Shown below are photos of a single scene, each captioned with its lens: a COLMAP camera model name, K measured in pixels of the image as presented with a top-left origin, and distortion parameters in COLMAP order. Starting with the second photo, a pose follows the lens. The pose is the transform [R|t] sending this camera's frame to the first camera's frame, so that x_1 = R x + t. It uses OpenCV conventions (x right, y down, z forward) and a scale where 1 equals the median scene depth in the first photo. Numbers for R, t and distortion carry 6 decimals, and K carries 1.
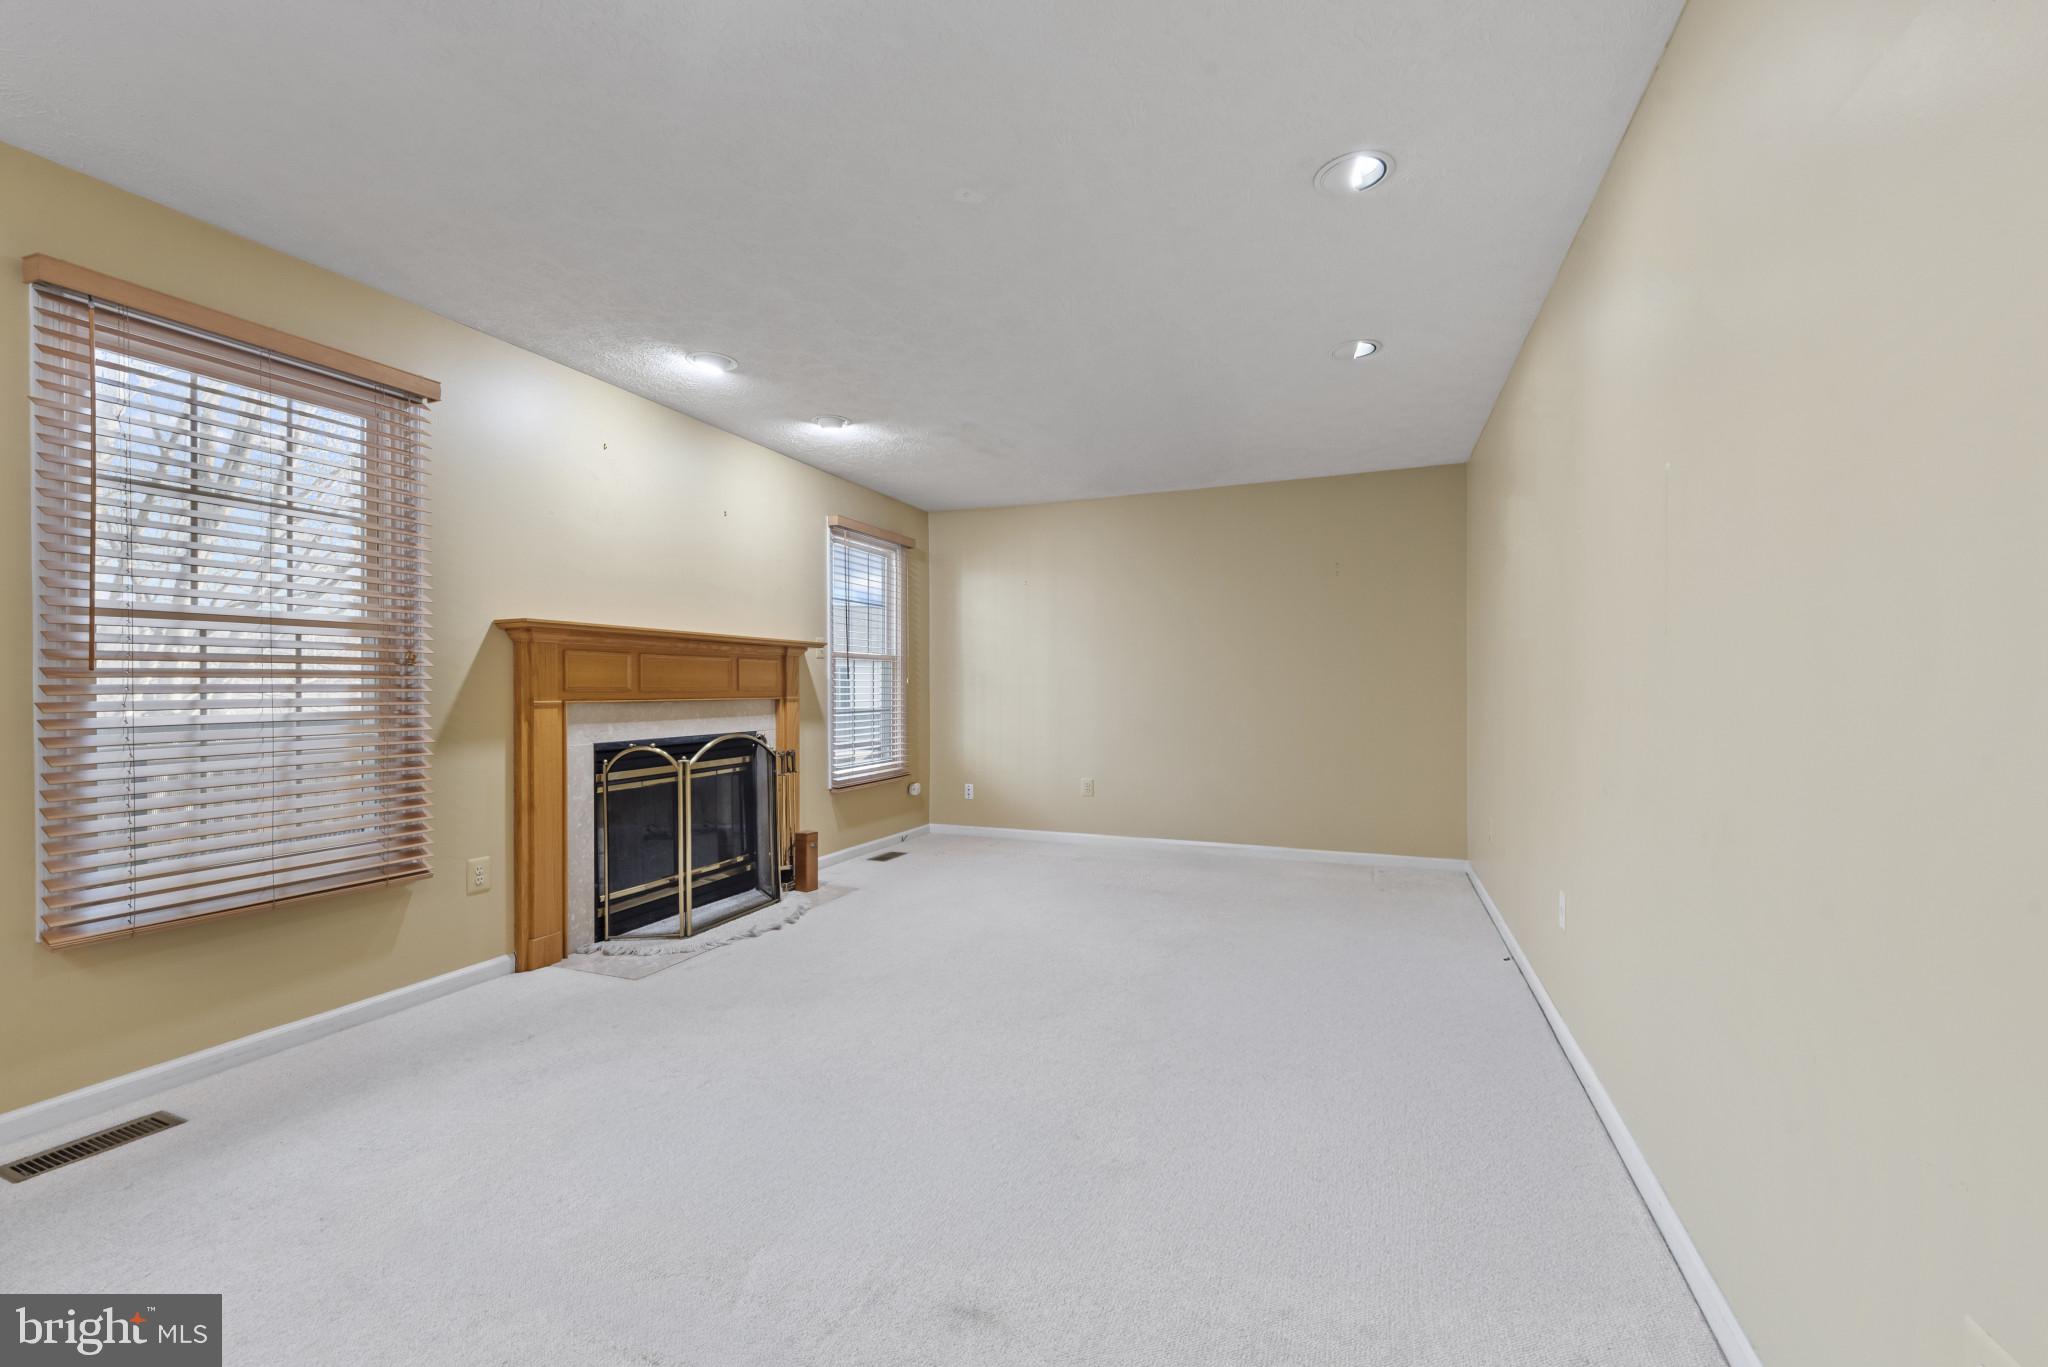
lens RADIAL K [[841.6, 0, 1025.6], [0, 841.6, 685.6], [0, 0, 1]] dist [0.015953, -0.006653]
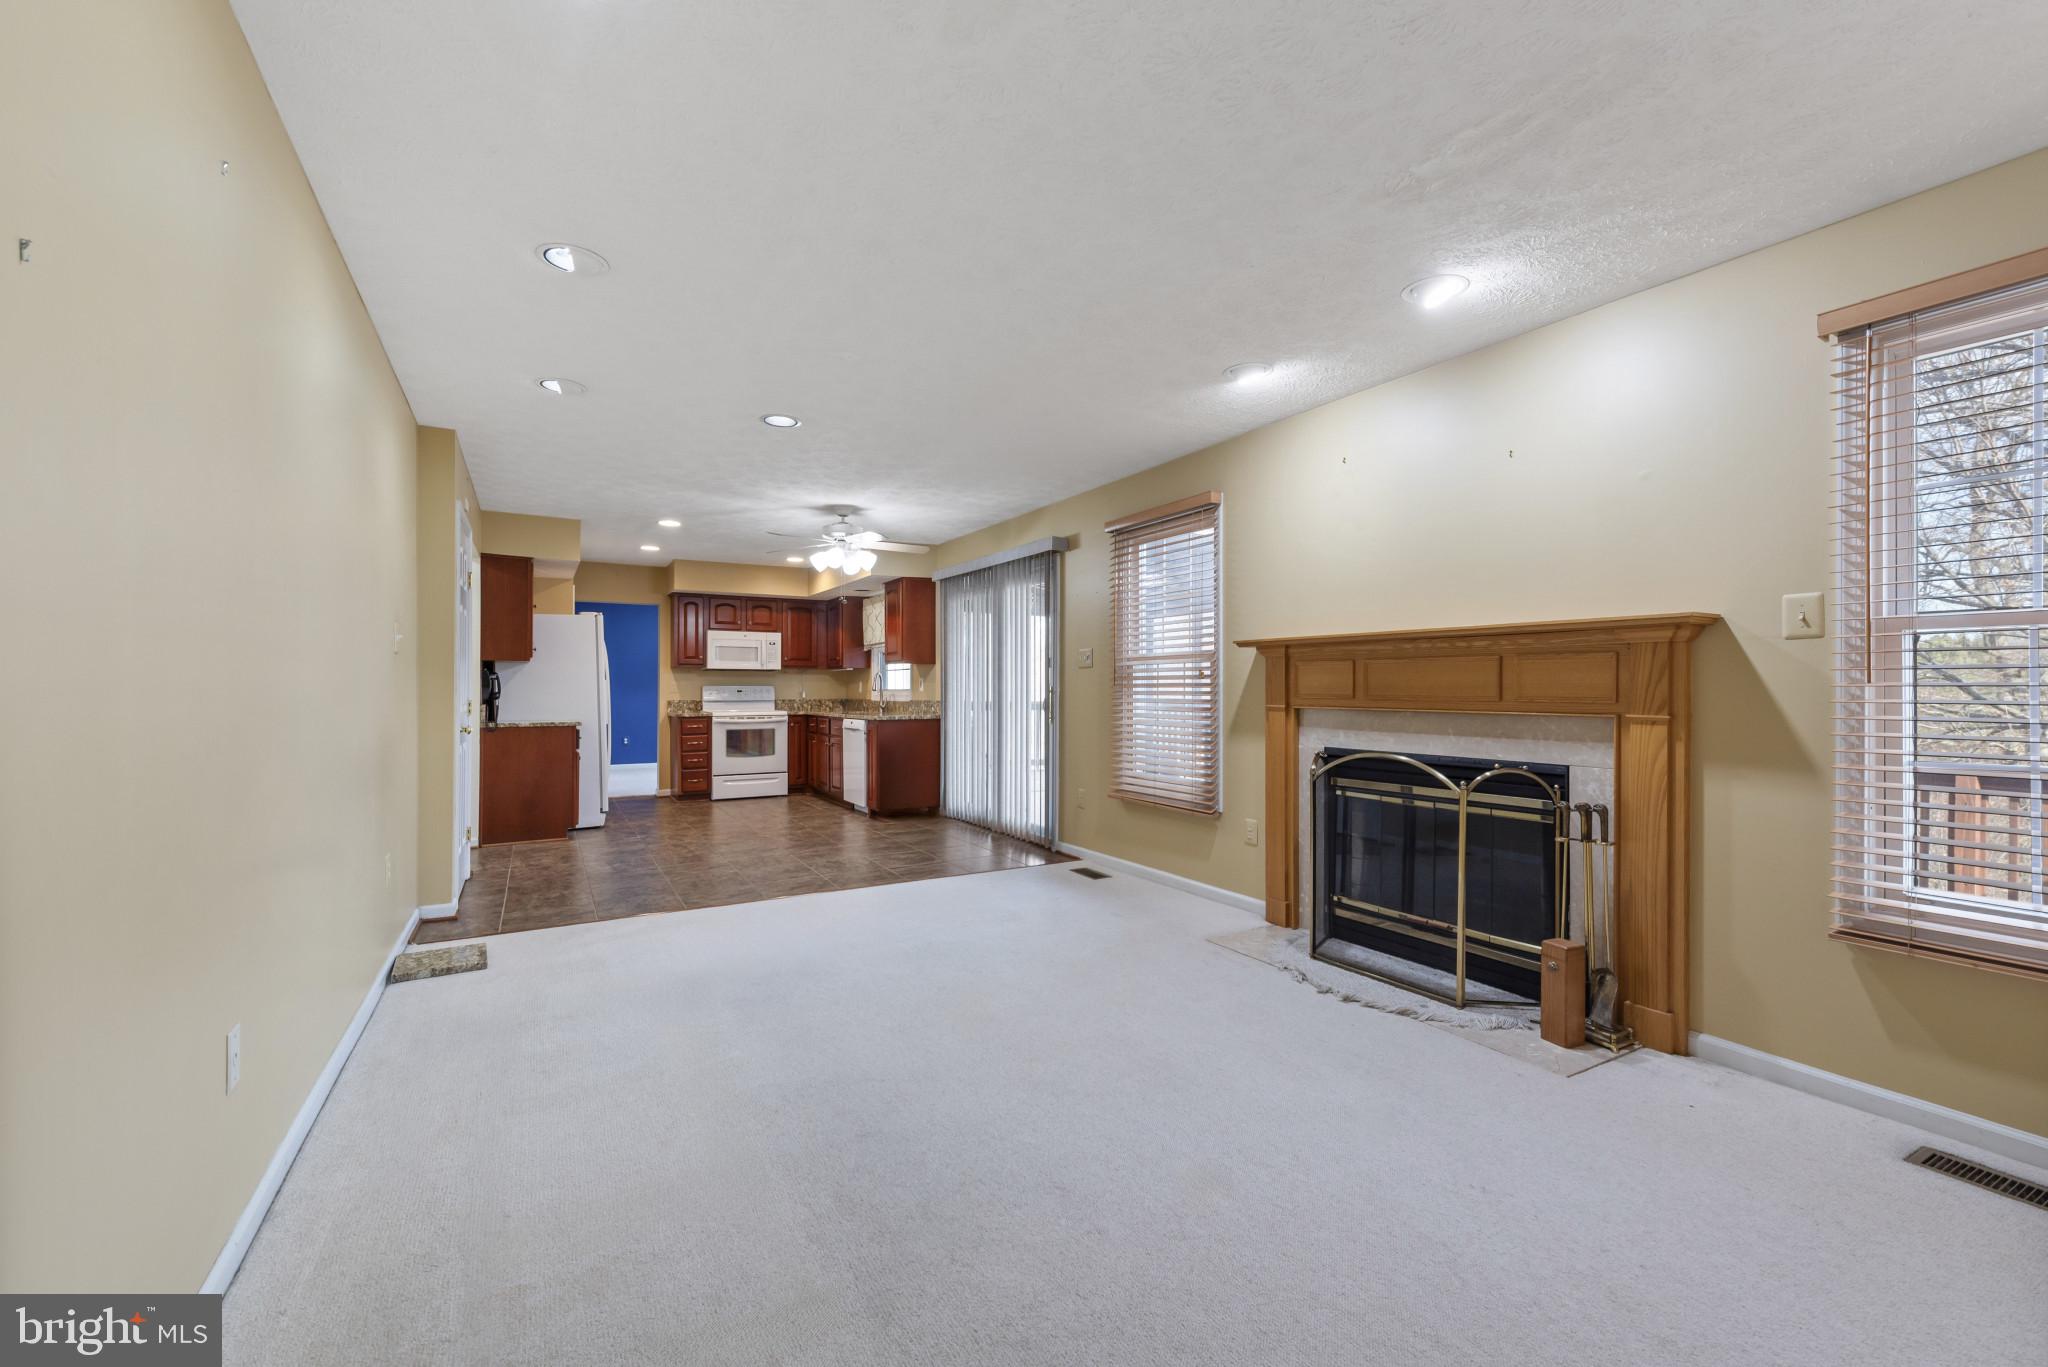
lens RADIAL K [[841.6, 0, 1025.6], [0, 841.6, 685.6], [0, 0, 1]] dist [0.015953, -0.006653]
pose [[-0.618238, -0.007354, -0.785957, 0.500211], [-0.005896, 0.999971, -0.004718, -0.001480], [0.785969, 0.001717, -0.618264, 1.213550]]
